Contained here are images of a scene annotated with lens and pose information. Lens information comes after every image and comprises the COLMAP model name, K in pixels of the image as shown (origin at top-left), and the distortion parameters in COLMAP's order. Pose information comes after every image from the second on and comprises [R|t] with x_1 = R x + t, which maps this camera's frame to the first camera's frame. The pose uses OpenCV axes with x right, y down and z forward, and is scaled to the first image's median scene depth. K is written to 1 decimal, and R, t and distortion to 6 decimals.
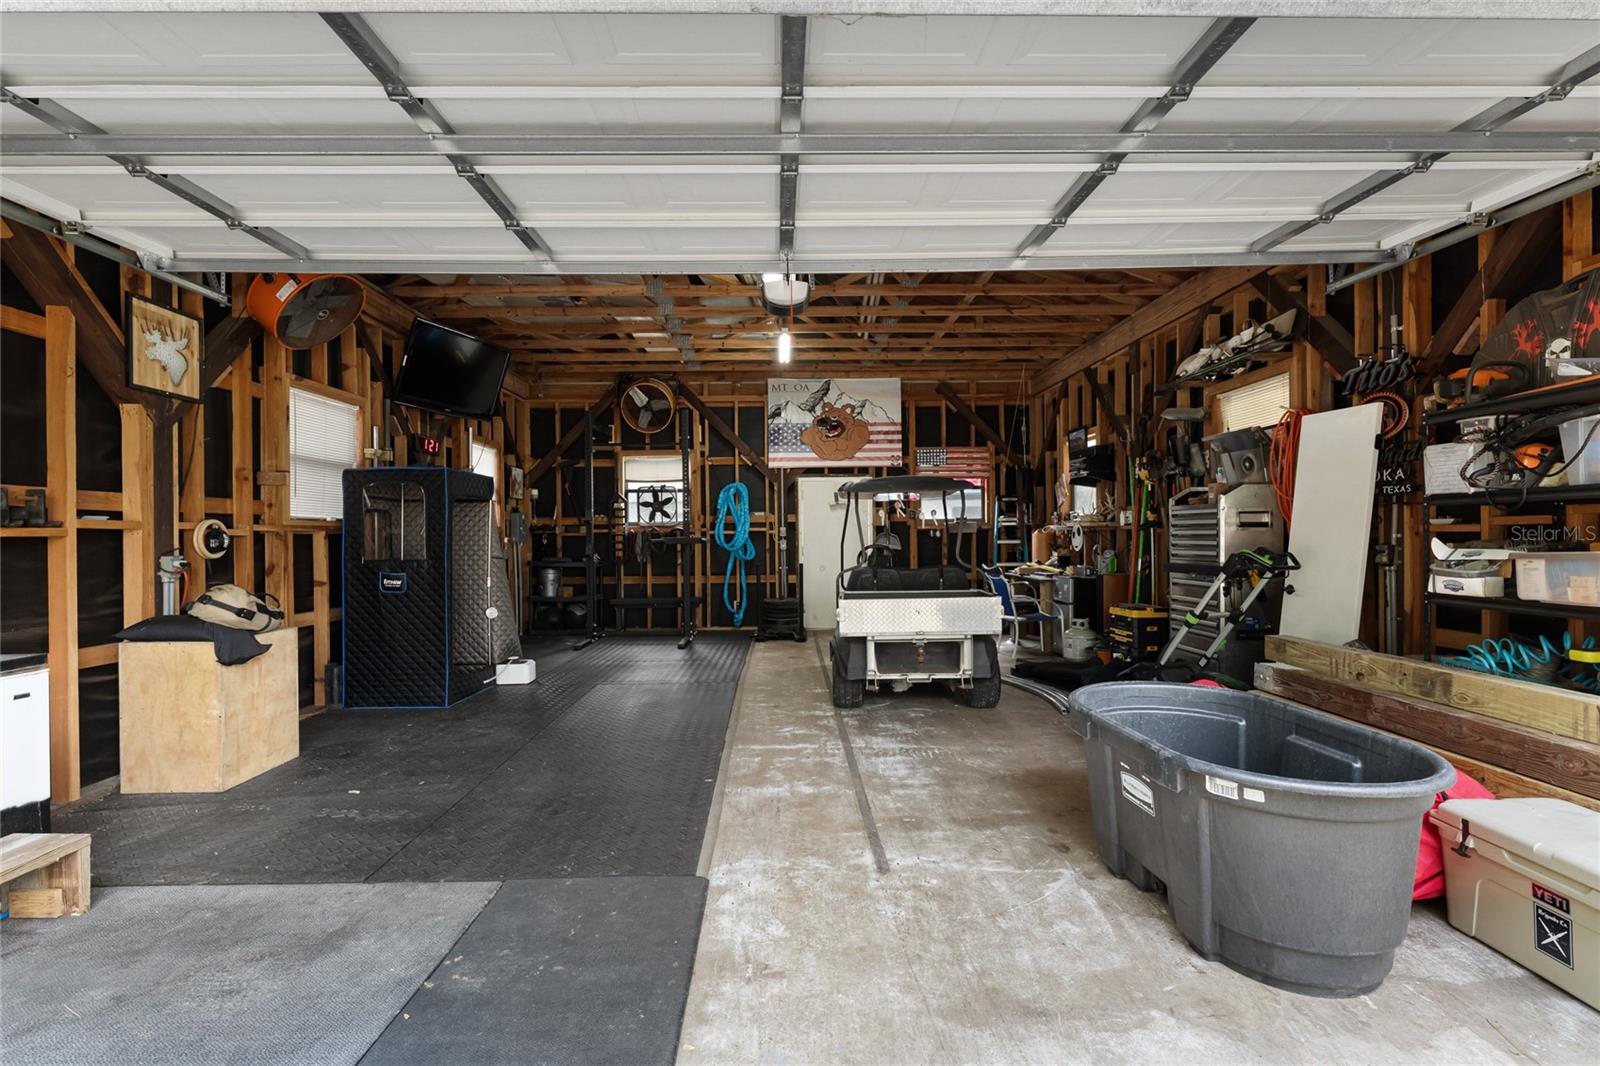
lens RADIAL K [[743.6, 0, 797.0], [0, 743.6, 534.6], [0, 0, 1]] dist [-0.000860, -0.001466]
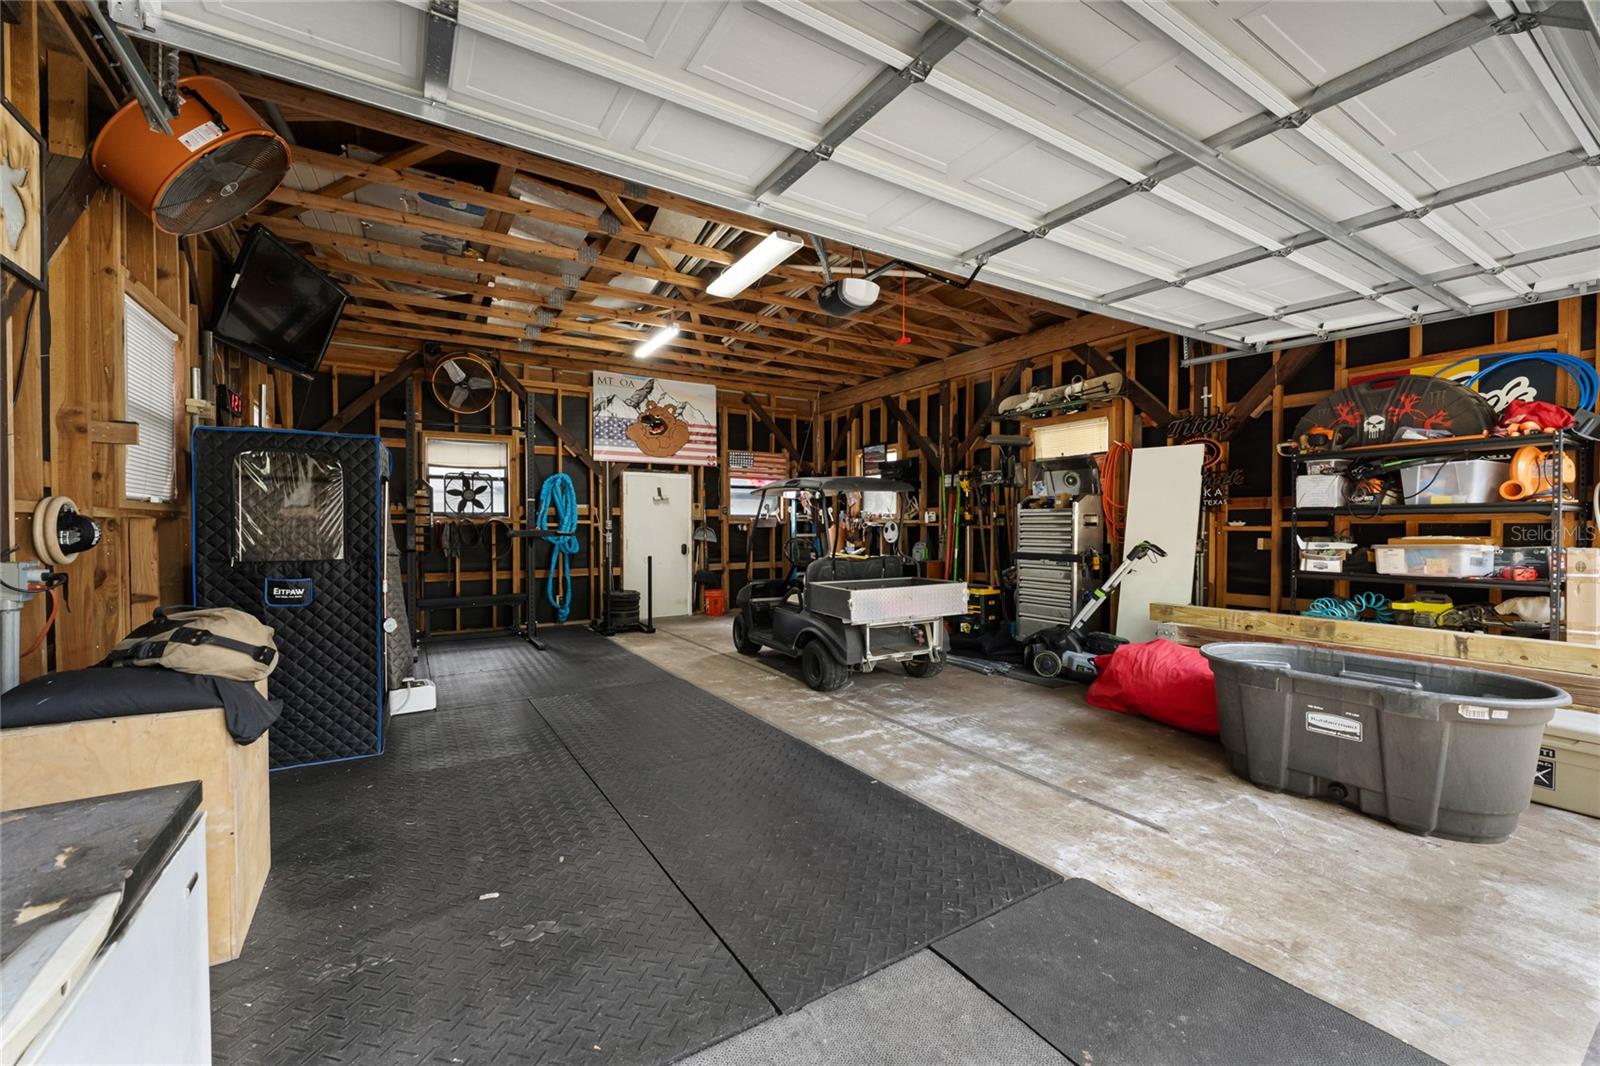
lens RADIAL K [[640.9, 0, 793.7], [0, 640.9, 535.2], [0, 0, 1]] dist [-0.005462, 0.000767]
pose [[0.861746, 0.002197, 0.507335, -0.436782], [-0.008080, 0.999923, 0.009394, 0.000384], [-0.507275, -0.012194, 0.861698, 0.230036]]
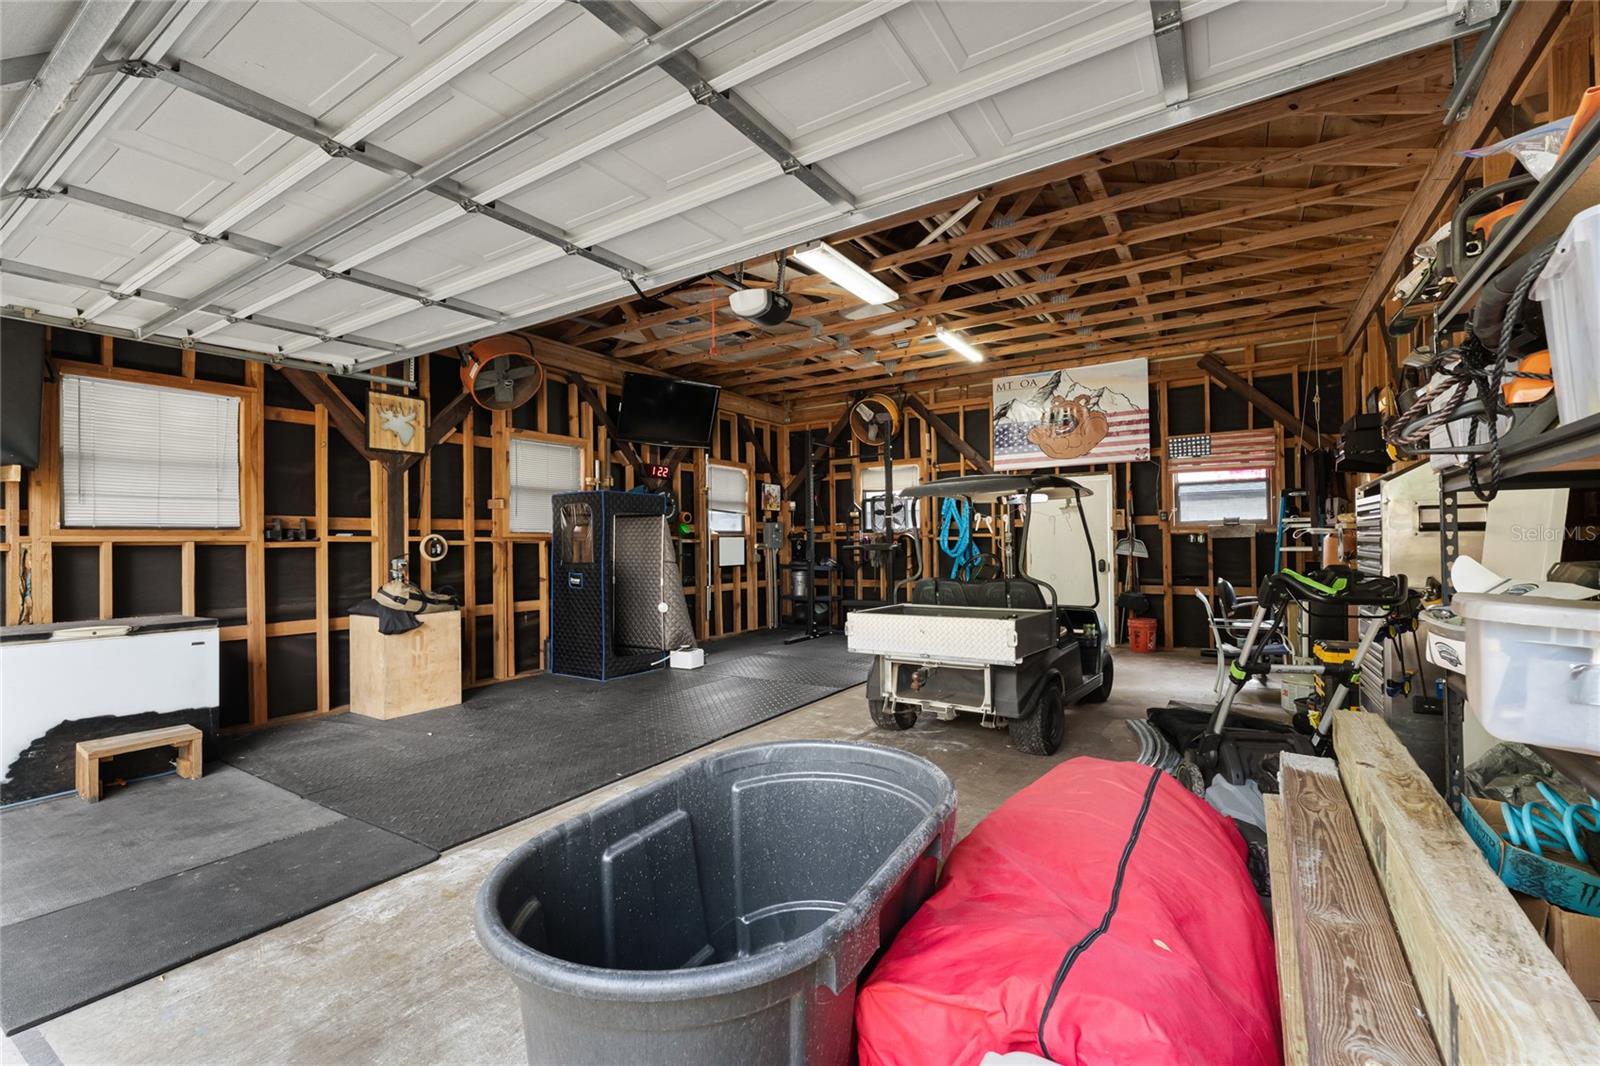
lens RADIAL K [[688.3, 0, 798.1], [0, 688.3, 534.3], [0, 0, 1]] dist [-0.000199, -0.000107]
pose [[0.828865, -0.007831, -0.559394, 0.450613], [0.004803, 0.999965, -0.006882, -0.005907], [0.559428, 0.003018, 0.828874, 0.218627]]
